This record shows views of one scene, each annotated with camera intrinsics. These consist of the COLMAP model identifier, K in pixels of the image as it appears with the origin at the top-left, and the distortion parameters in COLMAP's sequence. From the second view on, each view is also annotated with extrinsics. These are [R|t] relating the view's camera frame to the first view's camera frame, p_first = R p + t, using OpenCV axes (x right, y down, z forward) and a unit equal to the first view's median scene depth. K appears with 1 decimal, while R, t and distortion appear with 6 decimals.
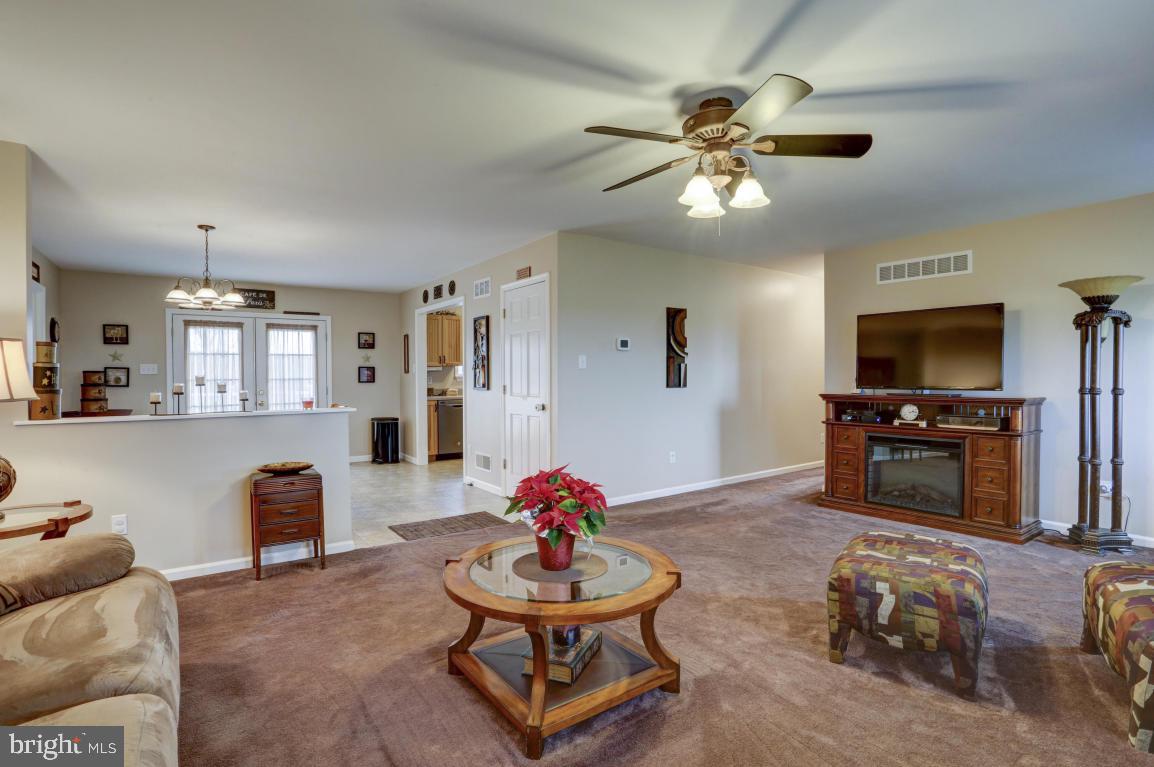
lens RADIAL K [[565.9, 0, 584.3], [0, 565.9, 384.6], [0, 0, 1]] dist [-0.061251, 0.020821]
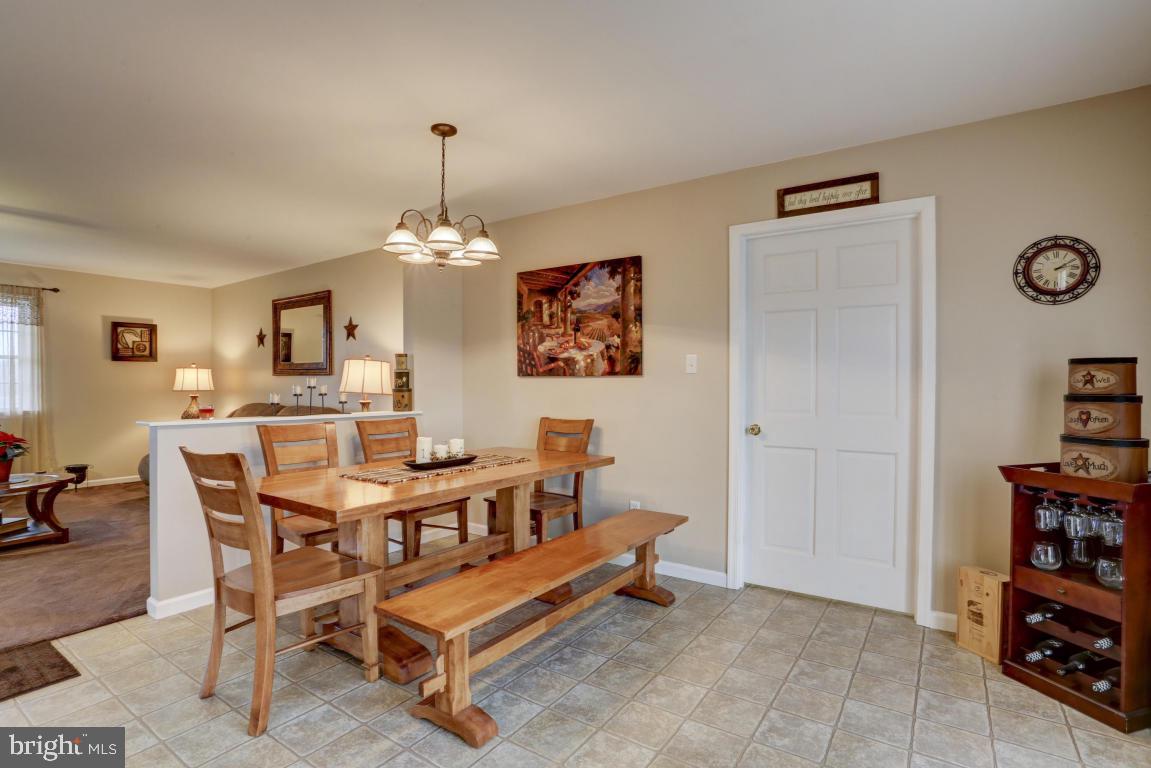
lens RADIAL K [[564.4, 0, 570.6], [0, 564.4, 378.2], [0, 0, 1]] dist [-0.061251, 0.020821]
pose [[-0.944293, 0.004049, -0.329080, -0.535484], [0.001027, 0.999956, 0.009358, -0.018531], [0.329104, 0.008499, -0.944256, 1.432631]]
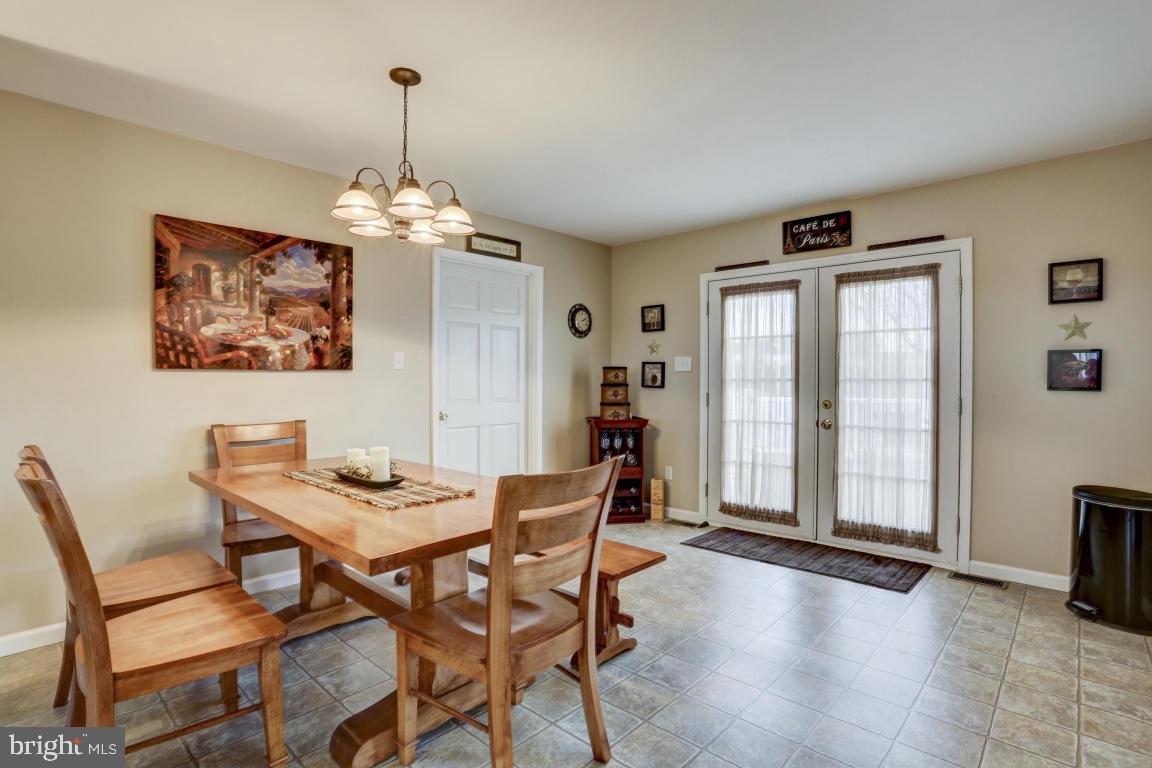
lens RADIAL K [[564.9, 0, 582.5], [0, 564.9, 383.0], [0, 0, 1]] dist [-0.061251, 0.020821]
pose [[0.183870, 0.014864, -0.982838, -0.128524], [-0.016059, 0.999798, 0.012116, -0.012764], [0.982819, 0.013556, 0.184071, 0.945632]]
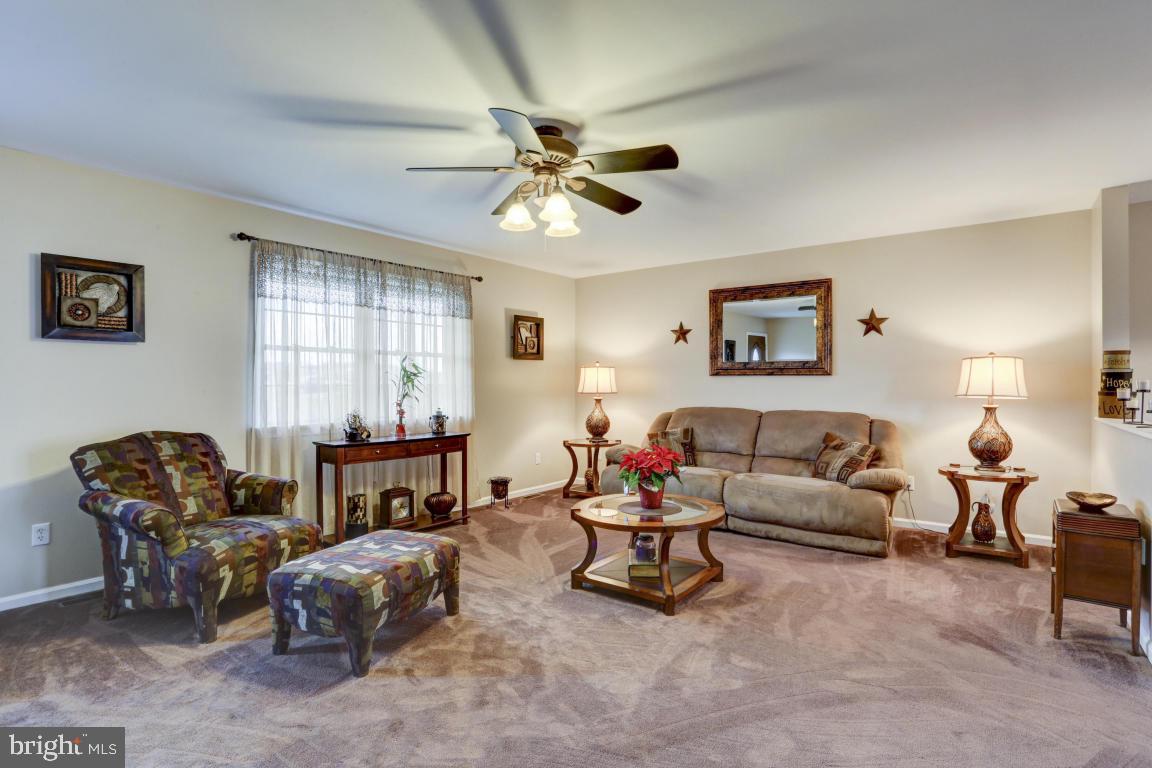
lens RADIAL K [[564.9, 0, 574.2], [0, 564.9, 386.4], [0, 0, 1]] dist [-0.061251, 0.020821]
pose [[-0.959996, 0.006868, -0.279931, 0.252498], [0.000567, 0.999745, 0.022583, -0.017898], [0.280015, 0.021521, -0.959754, 1.040648]]
